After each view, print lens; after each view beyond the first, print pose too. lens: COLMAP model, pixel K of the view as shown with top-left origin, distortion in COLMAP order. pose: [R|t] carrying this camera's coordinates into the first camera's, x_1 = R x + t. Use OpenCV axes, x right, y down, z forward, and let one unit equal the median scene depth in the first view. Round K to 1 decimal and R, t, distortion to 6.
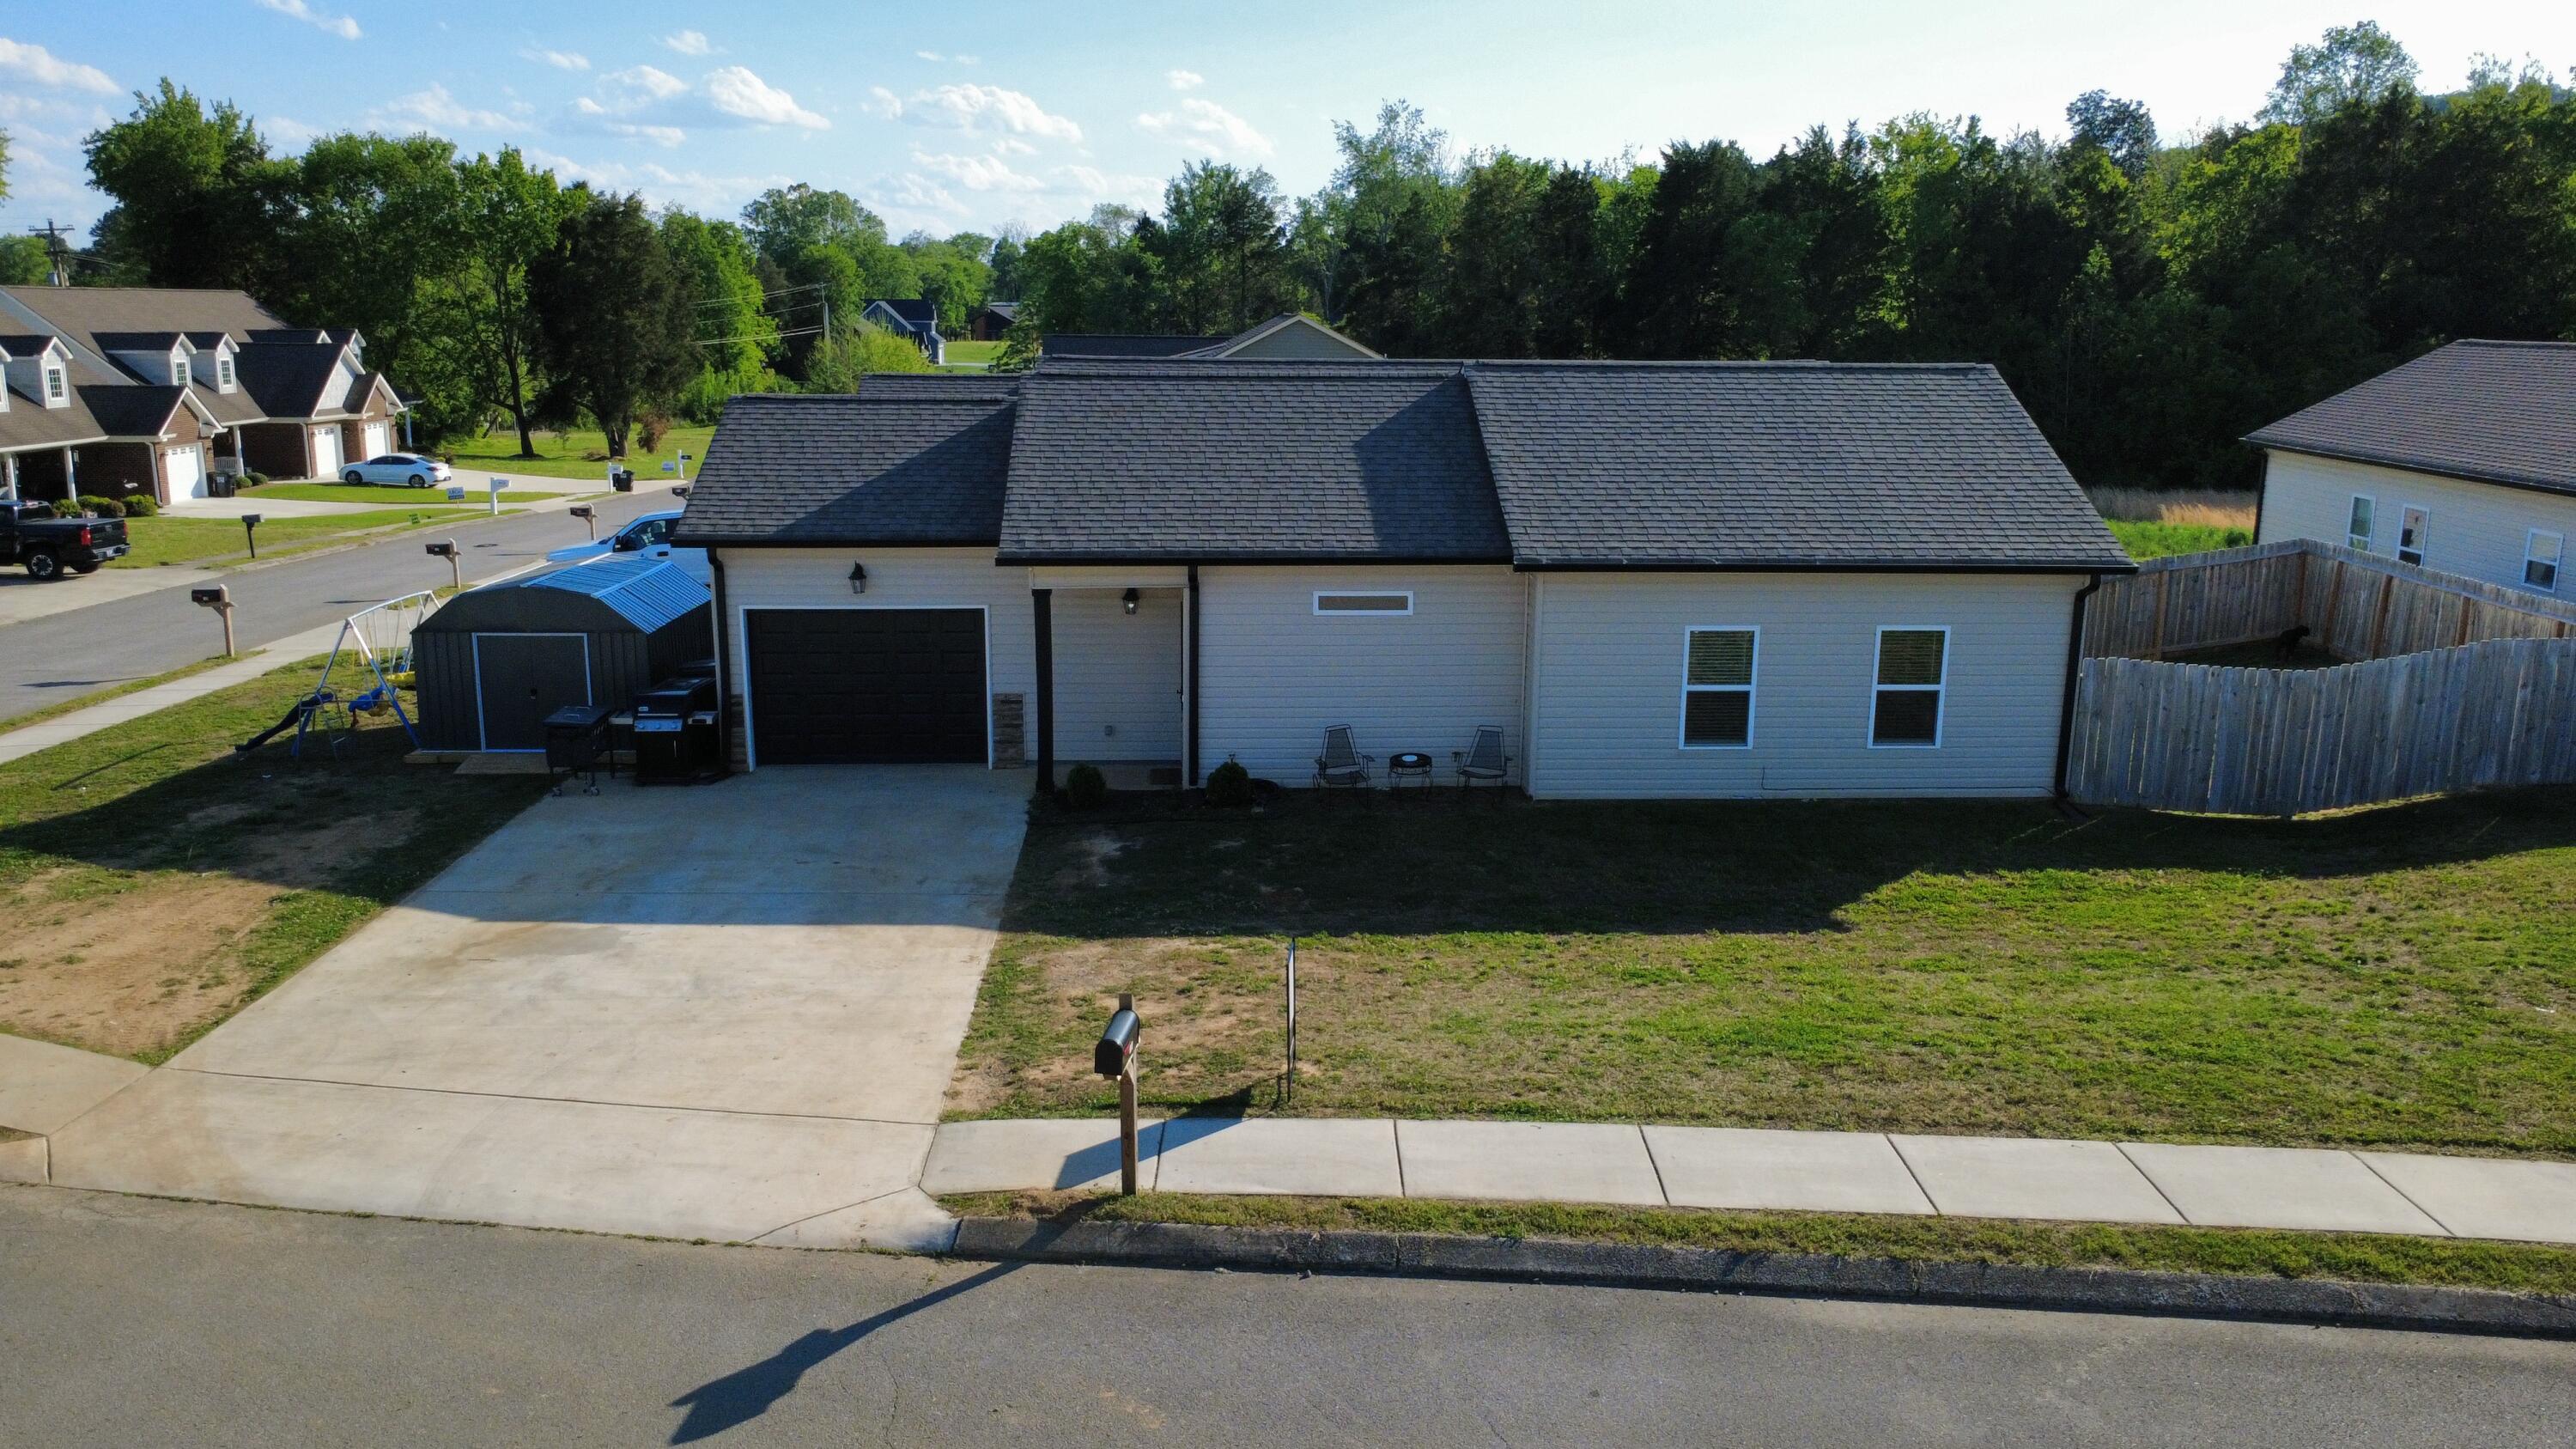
lens RADIAL K [[1871.0, 0, 1288.0], [0, 1871.0, 724.5], [0, 0, 1]] dist [0.001083, 0.004067]
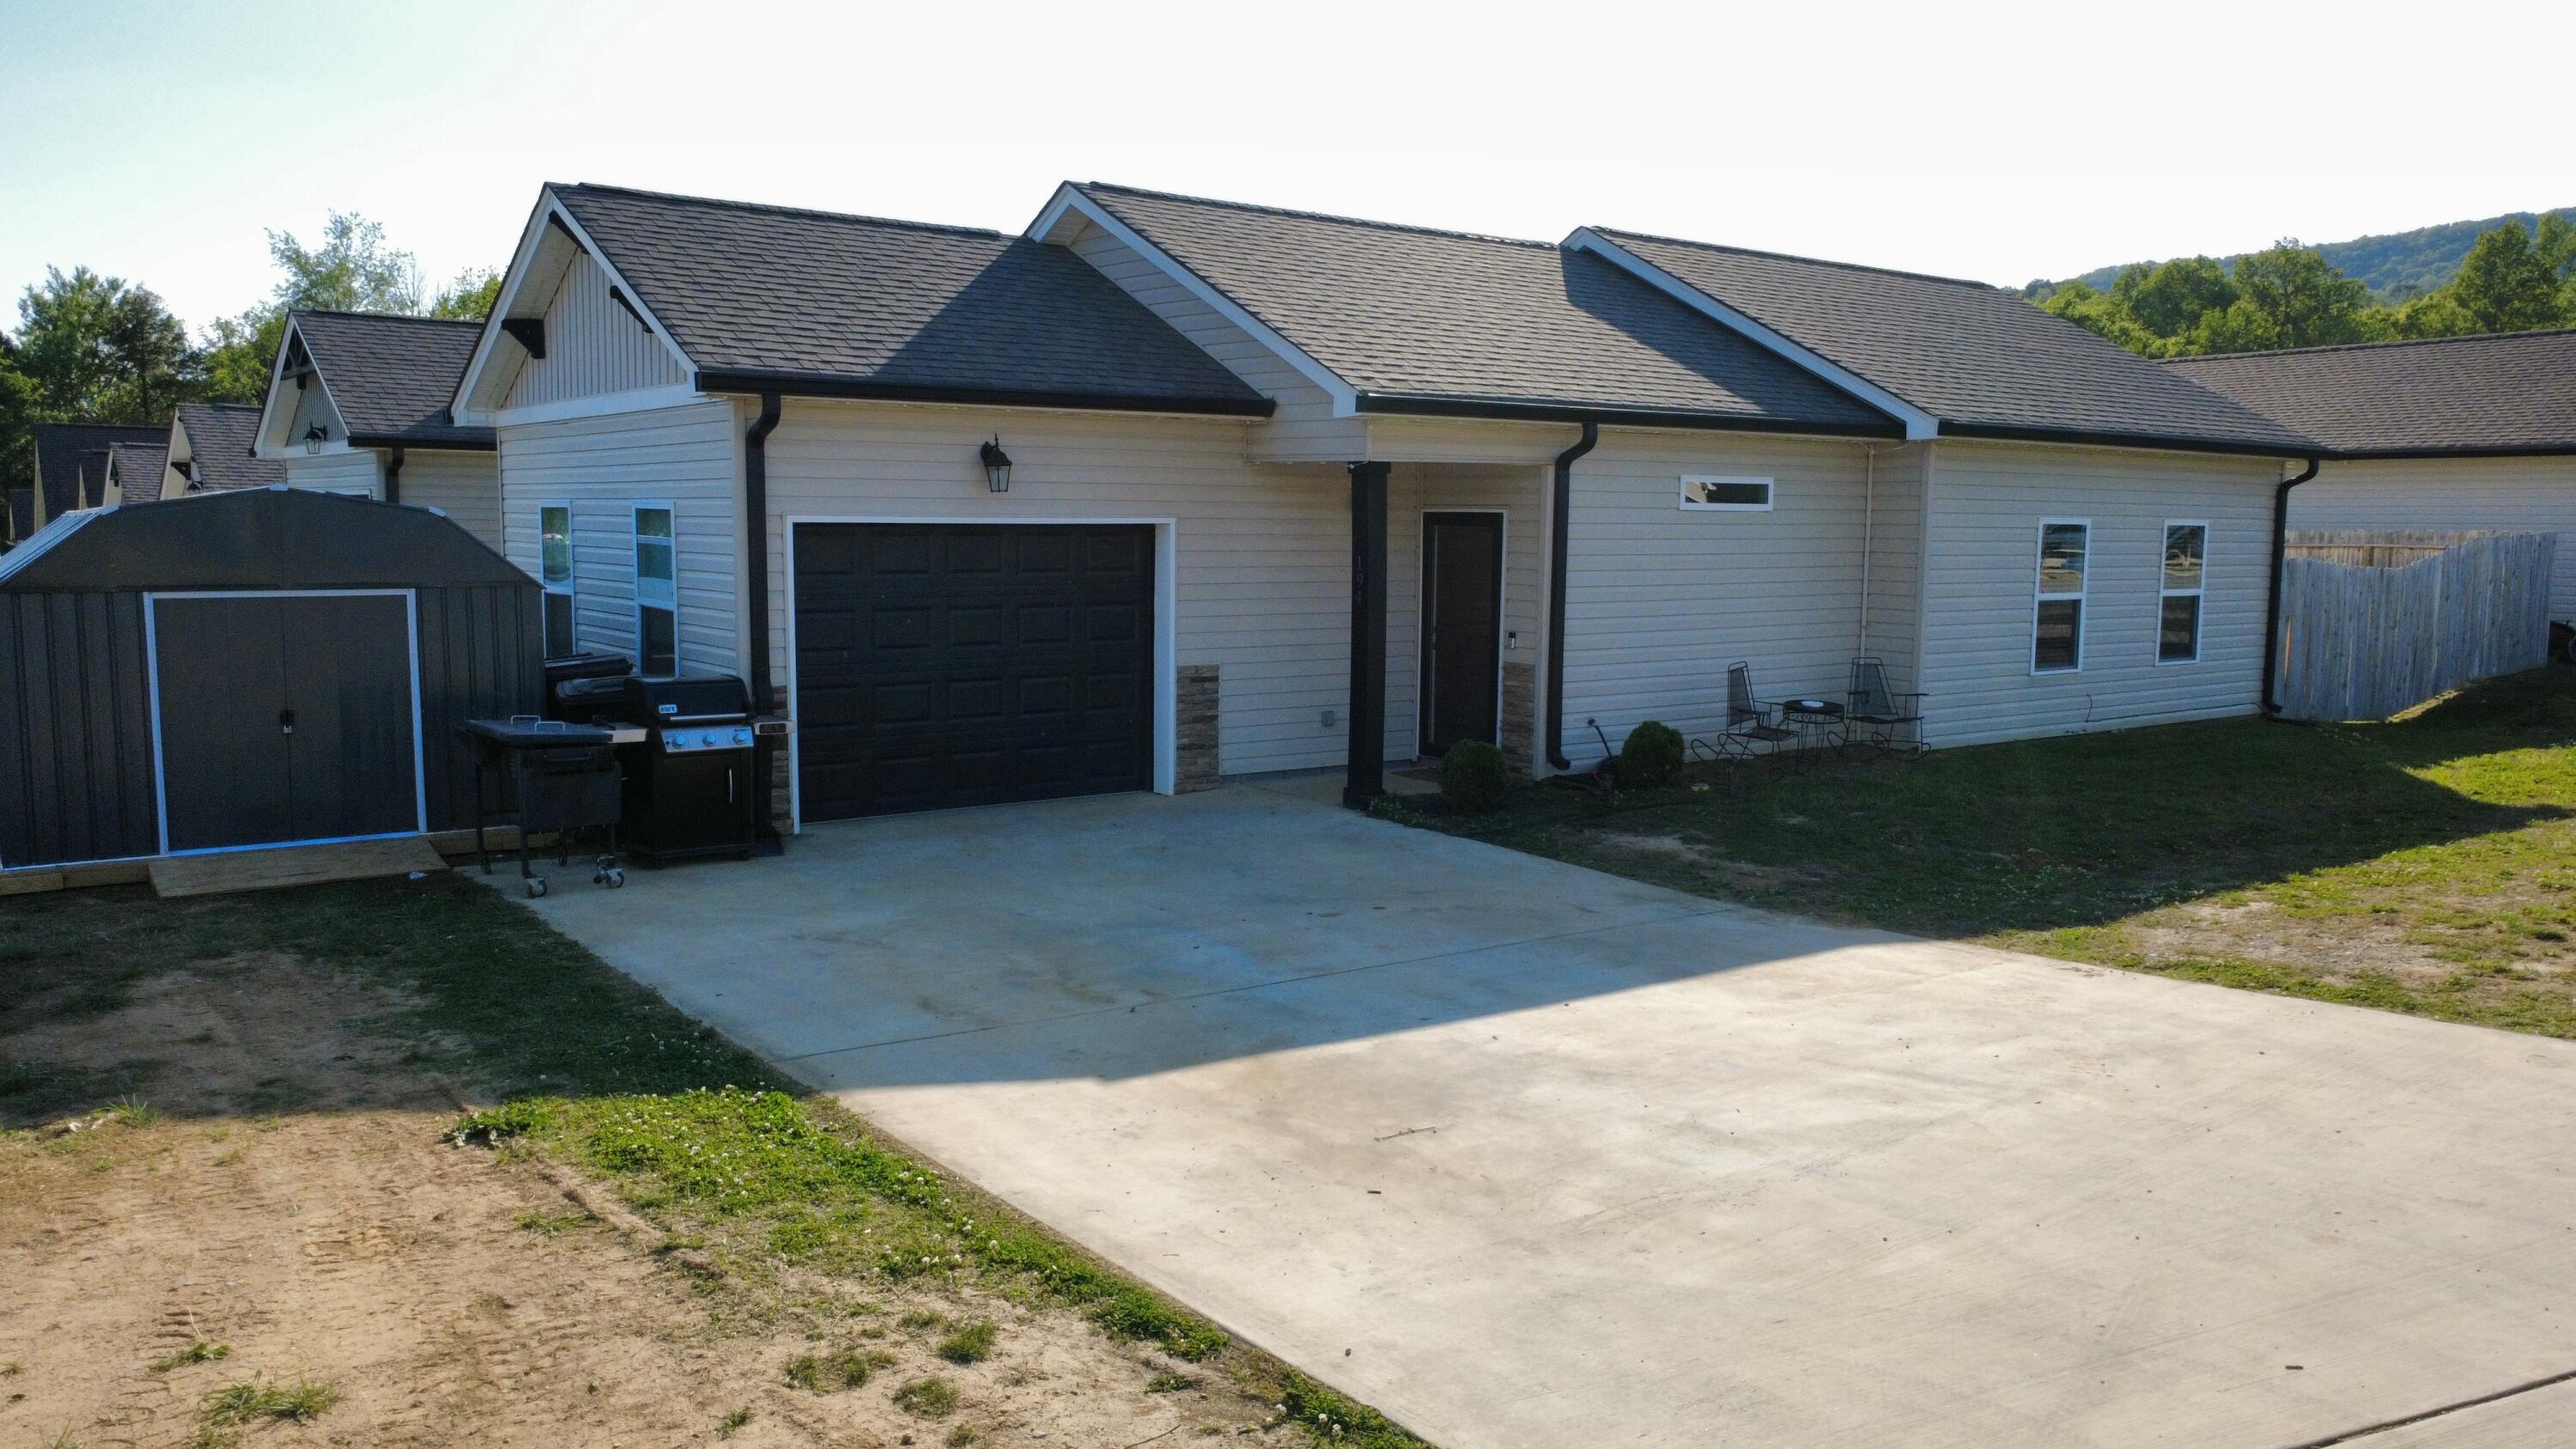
lens RADIAL K [[1871.0, 0, 1288.0], [0, 1871.0, 724.5], [0, 0, 1]] dist [0.001083, 0.004067]
pose [[0.830564, -0.062638, 0.553389, -0.573000], [0.118268, 0.990829, -0.065354, 0.056415], [-0.544220, 0.119729, 0.830355, 0.596379]]
